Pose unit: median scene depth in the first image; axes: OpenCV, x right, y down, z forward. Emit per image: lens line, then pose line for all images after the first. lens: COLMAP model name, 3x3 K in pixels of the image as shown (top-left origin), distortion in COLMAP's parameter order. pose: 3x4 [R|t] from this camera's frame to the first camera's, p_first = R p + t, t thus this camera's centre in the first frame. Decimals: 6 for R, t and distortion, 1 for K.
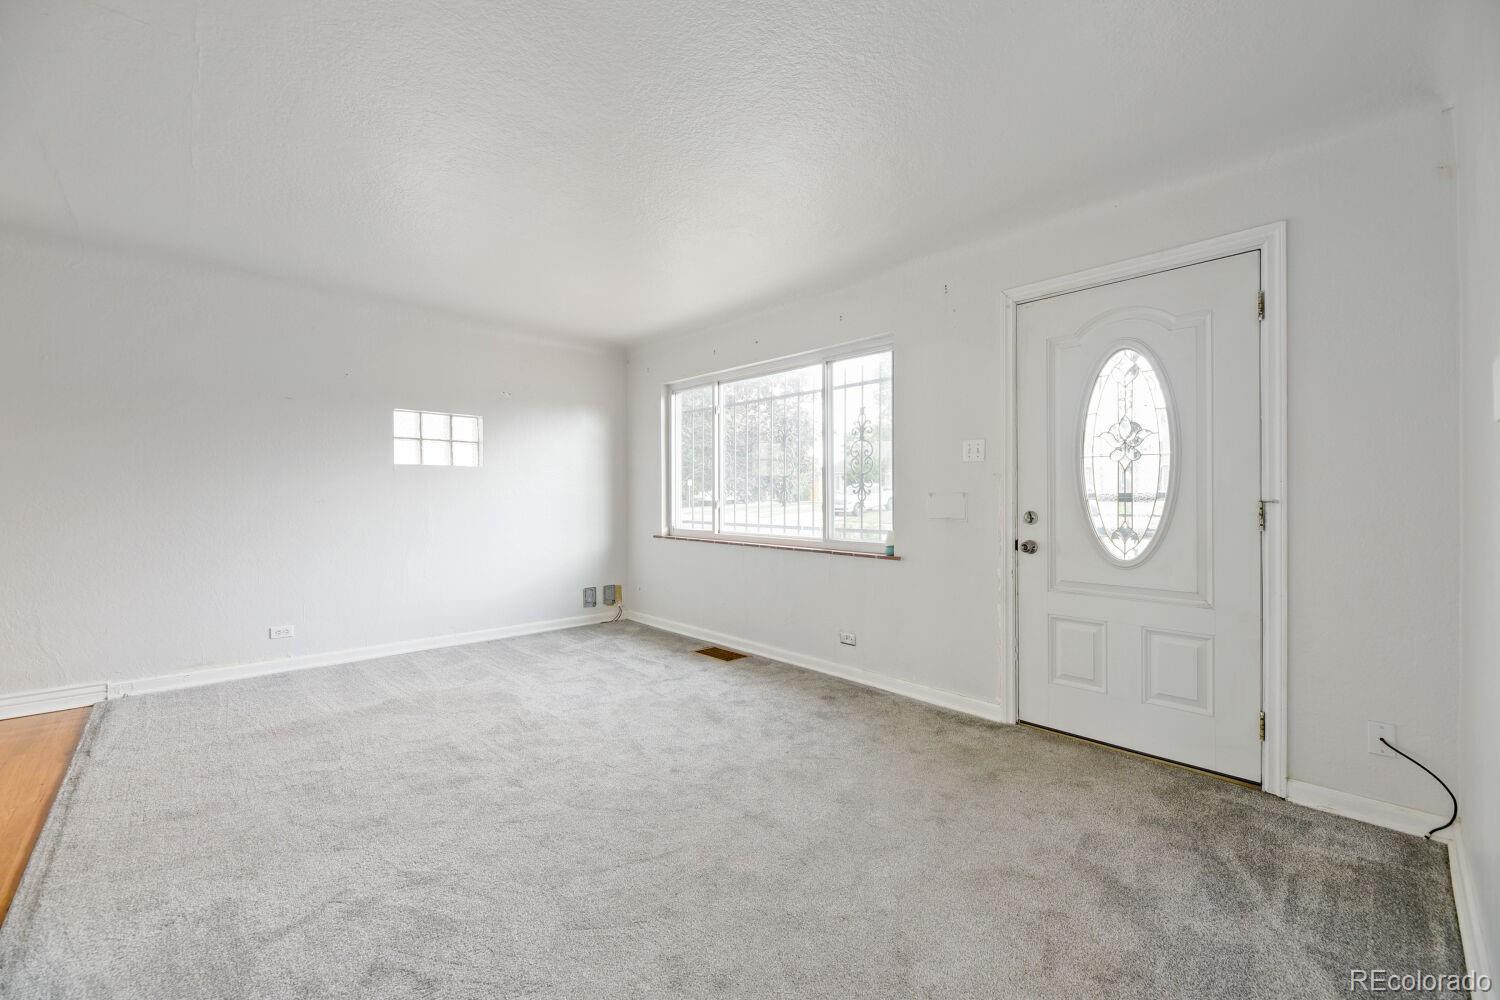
lens RADIAL K [[611.1, 0, 747.3], [0, 611.1, 499.4], [0, 0, 1]] dist [-0.001551, -0.000375]
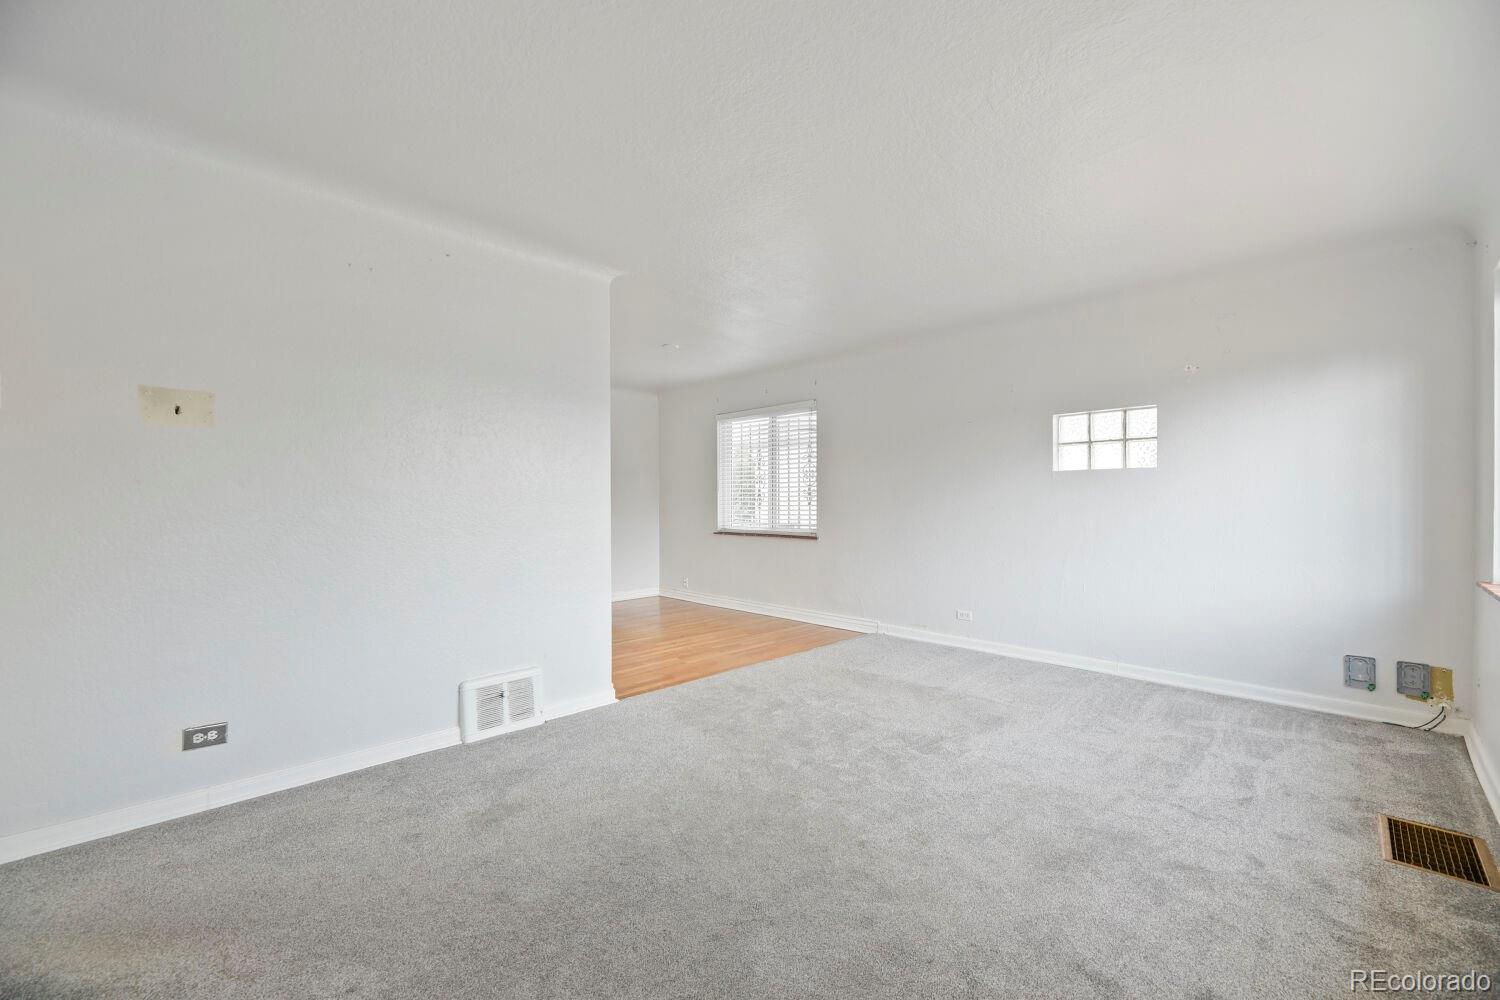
lens RADIAL K [[611.1, 0, 747.3], [0, 611.1, 499.4], [0, 0, 1]] dist [-0.001551, -0.000375]
pose [[0.031226, -0.002154, -0.999510, 0.451103], [-0.003529, 0.999991, -0.002265, -0.008573], [0.999506, 0.003598, 0.031218, 0.532705]]
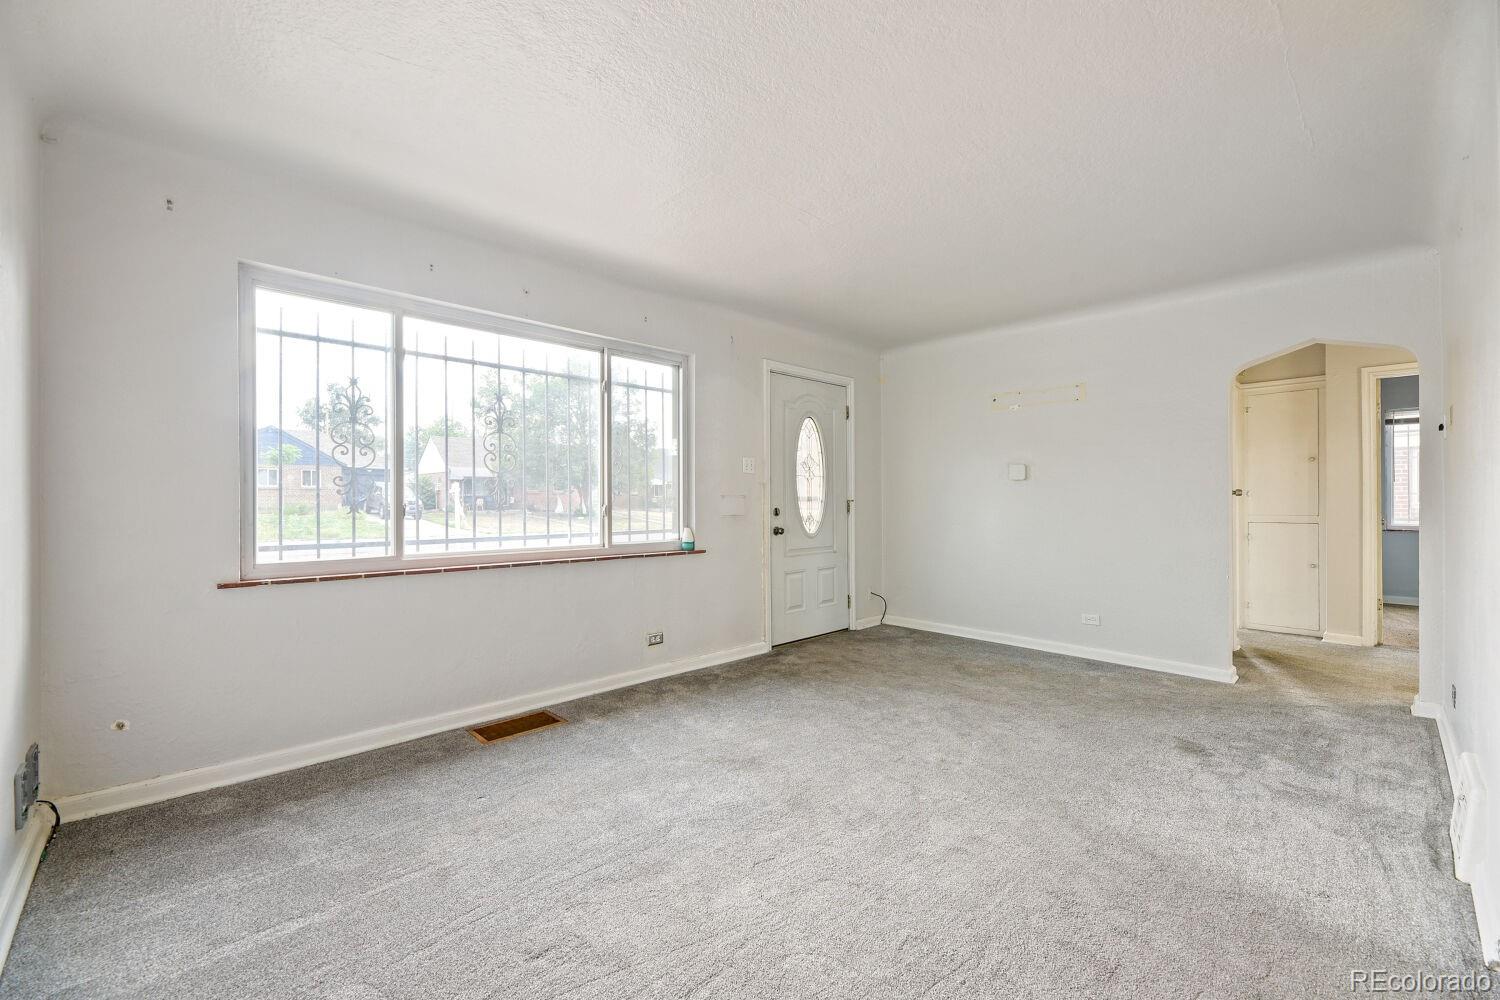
lens RADIAL K [[611.1, 0, 747.3], [0, 611.1, 499.4], [0, 0, 1]] dist [-0.001551, -0.000375]
pose [[-0.010781, 0.000190, 0.999942, -0.841374], [0.005669, 0.999984, -0.000129, -0.002019], [-0.999926, 0.005667, -0.010782, 0.850336]]
